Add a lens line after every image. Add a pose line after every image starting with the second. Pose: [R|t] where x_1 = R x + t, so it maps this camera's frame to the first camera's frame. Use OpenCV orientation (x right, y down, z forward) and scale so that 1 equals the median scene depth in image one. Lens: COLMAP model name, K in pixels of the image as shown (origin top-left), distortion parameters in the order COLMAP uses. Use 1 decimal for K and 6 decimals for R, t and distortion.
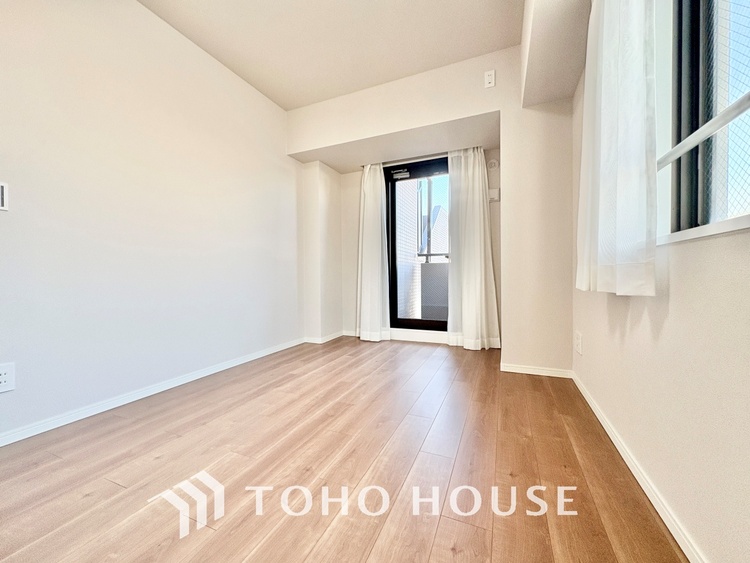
lens RADIAL K [[298.0, 0, 375.2], [0, 298.0, 277.7], [0, 0, 1]] dist [0.000407, -0.000739]
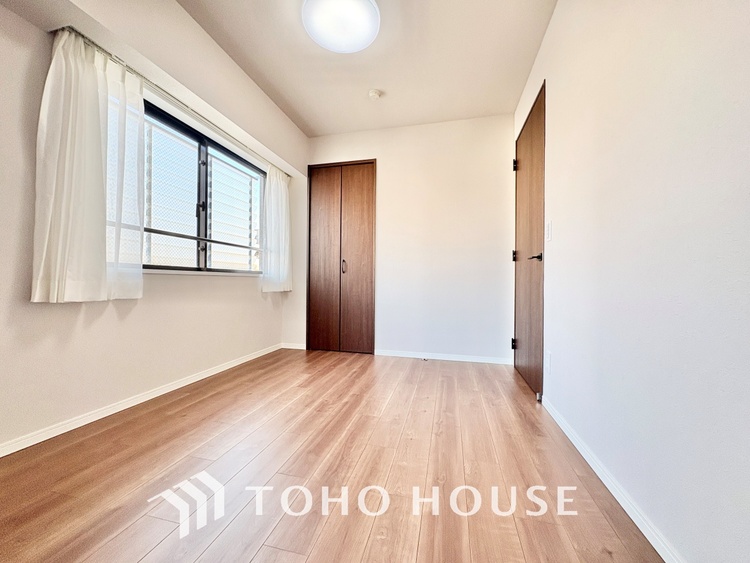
lens RADIAL K [[298.0, 0, 375.3], [0, 298.0, 279.8], [0, 0, 1]] dist [0.000407, -0.000739]
pose [[-0.986236, -0.001101, -0.165337, -0.214778], [-0.000979, 0.999999, -0.000817, -0.041636], [0.165338, -0.000644, -0.986237, 2.157657]]
